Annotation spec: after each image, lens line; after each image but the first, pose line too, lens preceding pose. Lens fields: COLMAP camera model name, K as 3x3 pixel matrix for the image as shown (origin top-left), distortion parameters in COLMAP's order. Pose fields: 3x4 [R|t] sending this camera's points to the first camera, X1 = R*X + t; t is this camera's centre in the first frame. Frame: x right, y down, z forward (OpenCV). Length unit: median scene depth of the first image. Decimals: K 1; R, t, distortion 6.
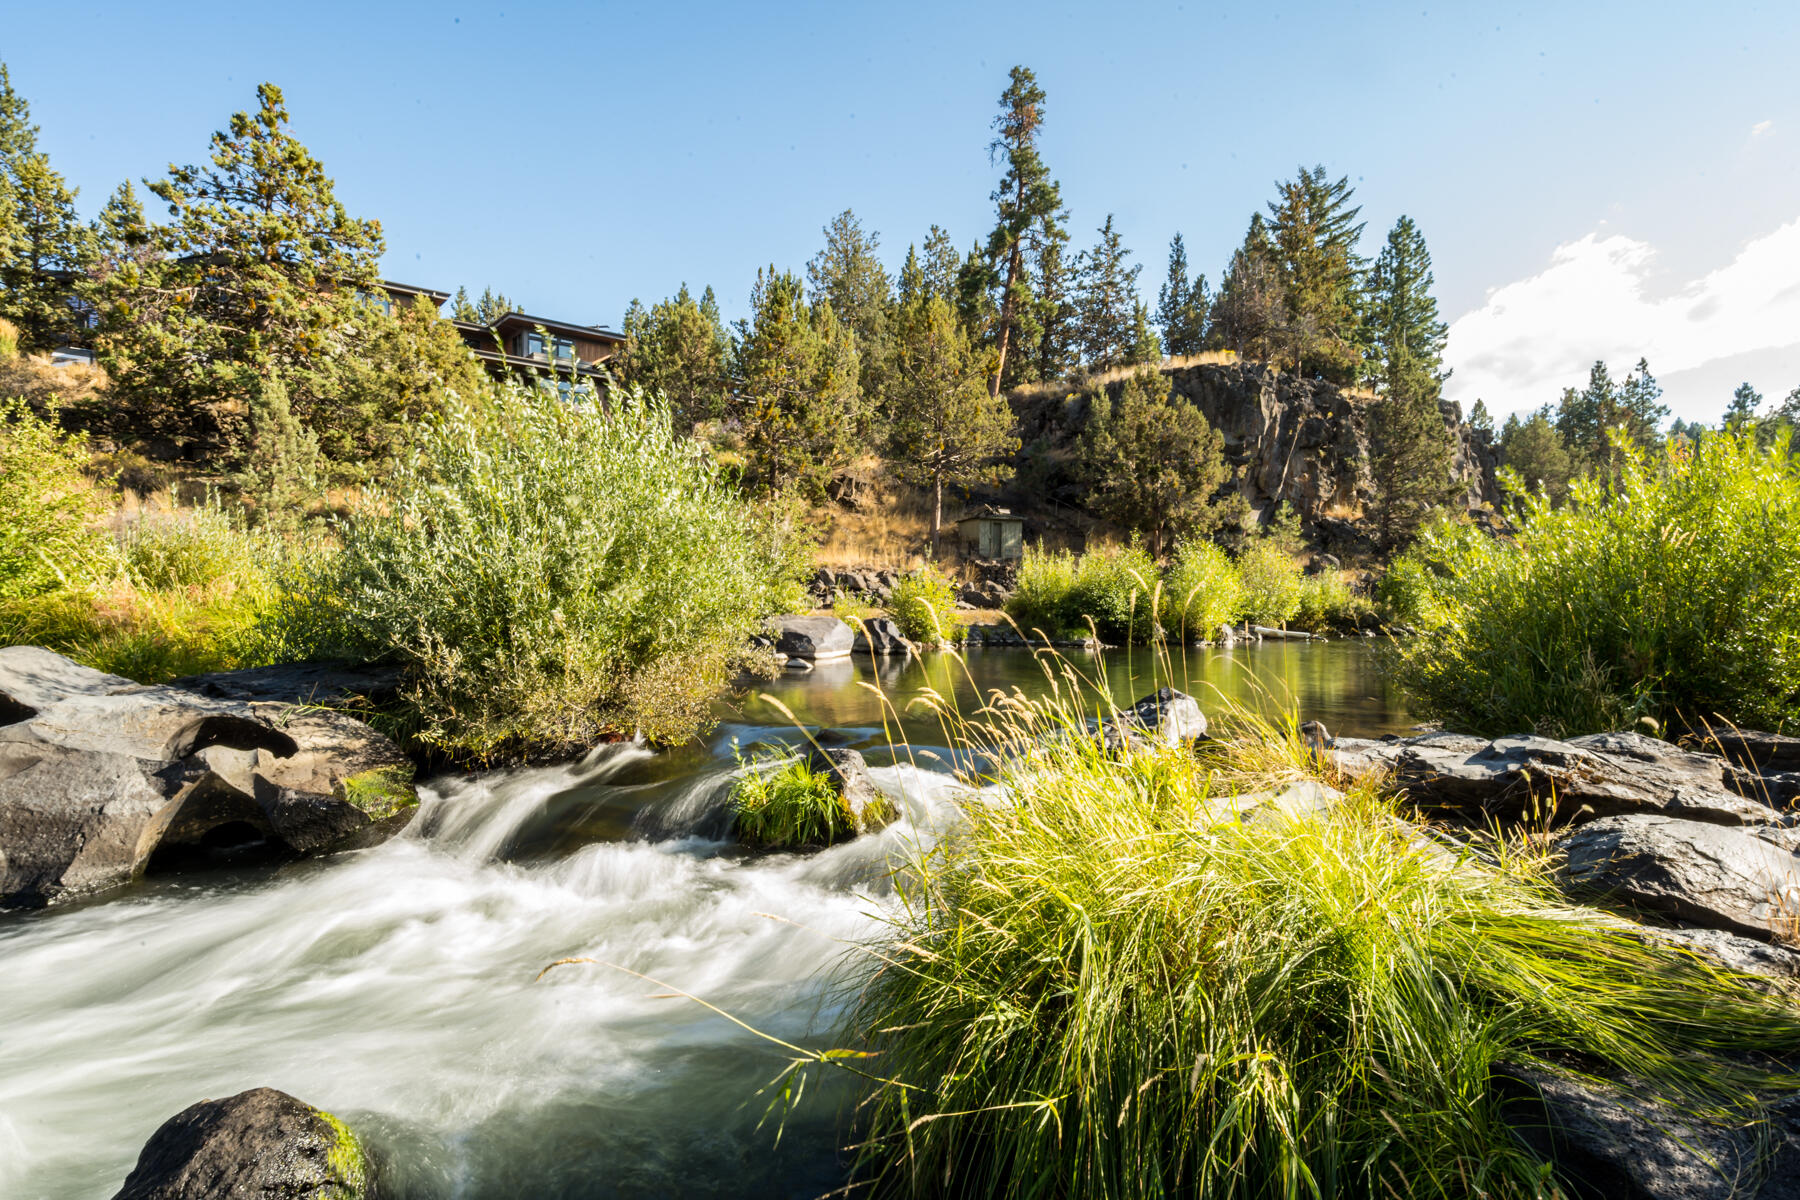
lens RADIAL K [[907.9, 0, 899.1], [0, 907.9, 594.9], [0, 0, 1]] dist [-0.023225, 0.011096]
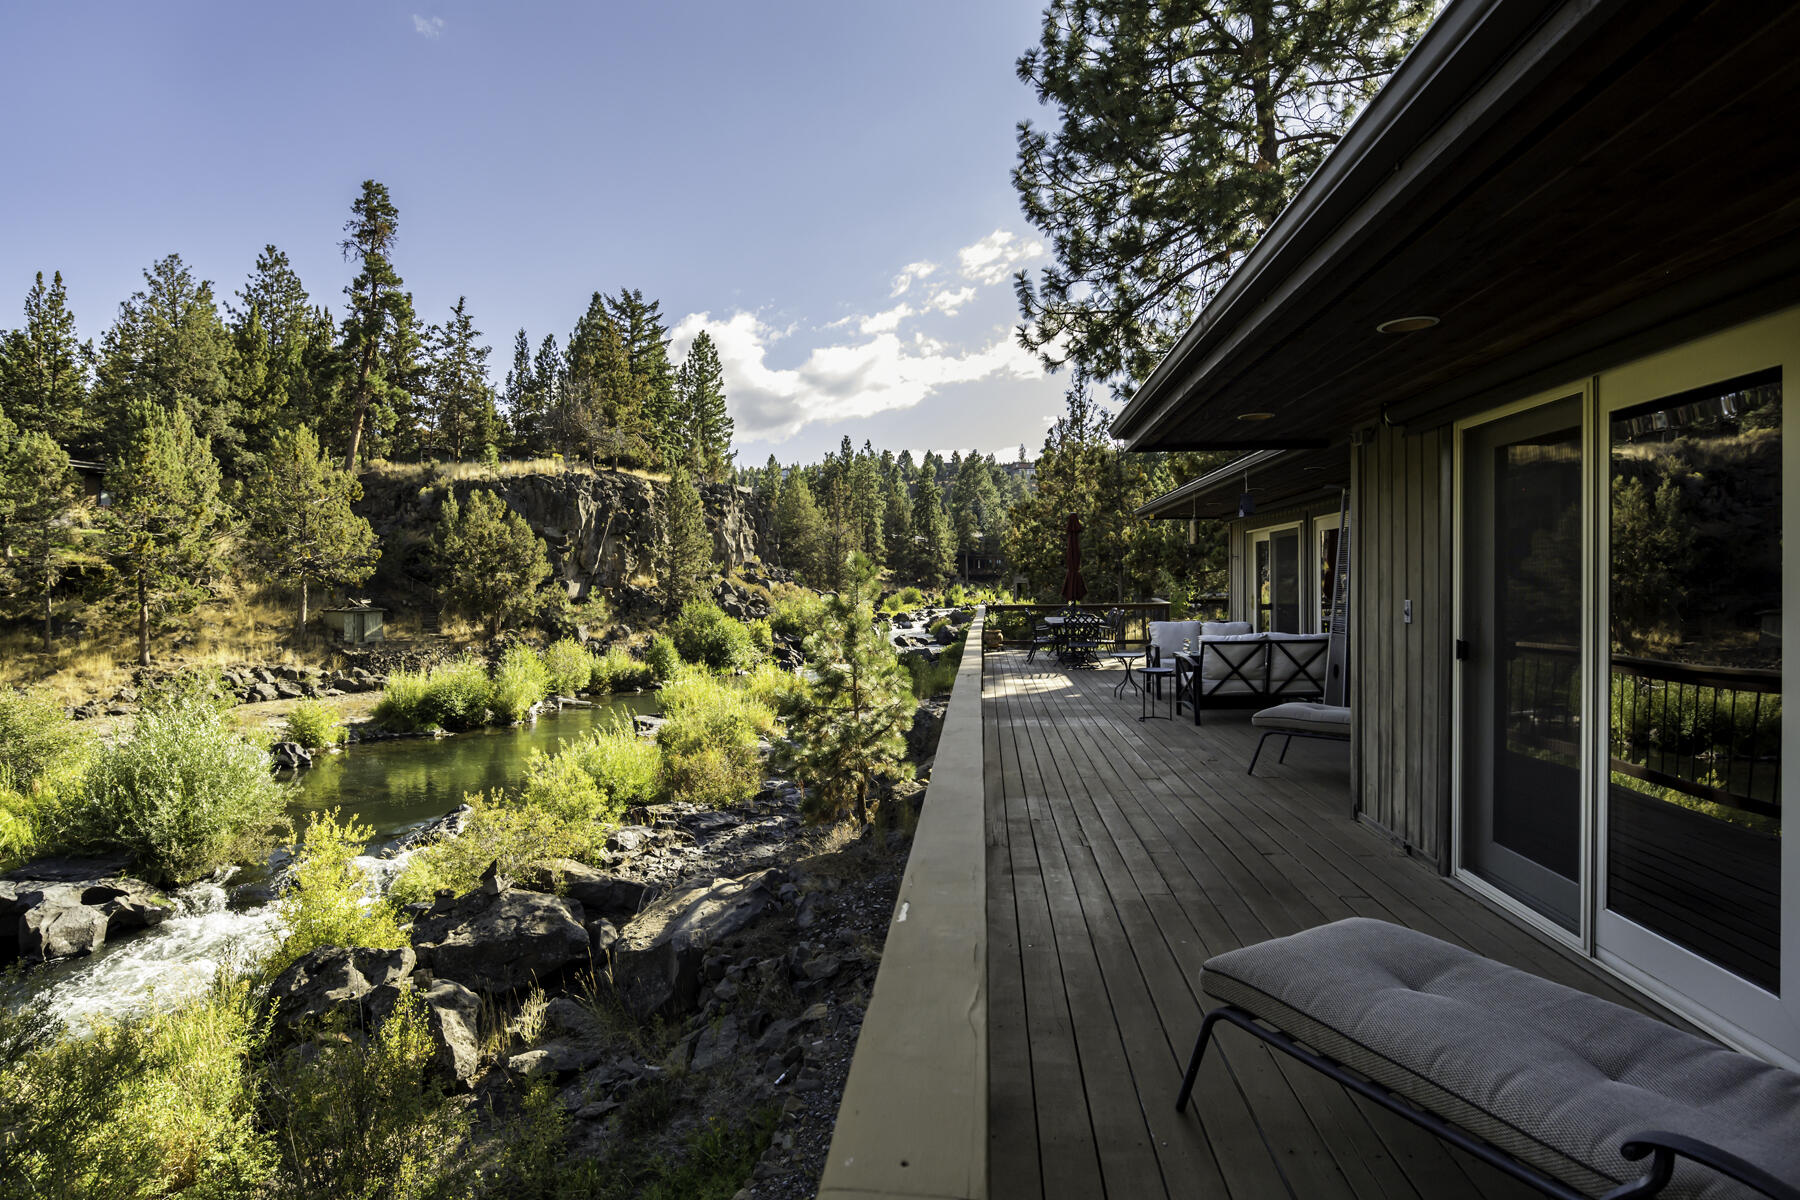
lens RADIAL K [[907.9, 0, 868.6], [0, 907.9, 590.7], [0, 0, 1]] dist [-0.023225, 0.011096]
pose [[0.802825, -0.015186, 0.596022, -0.054038], [0.010408, 0.999880, 0.011456, -0.093999], [-0.596124, -0.002994, 0.802887, -0.318019]]
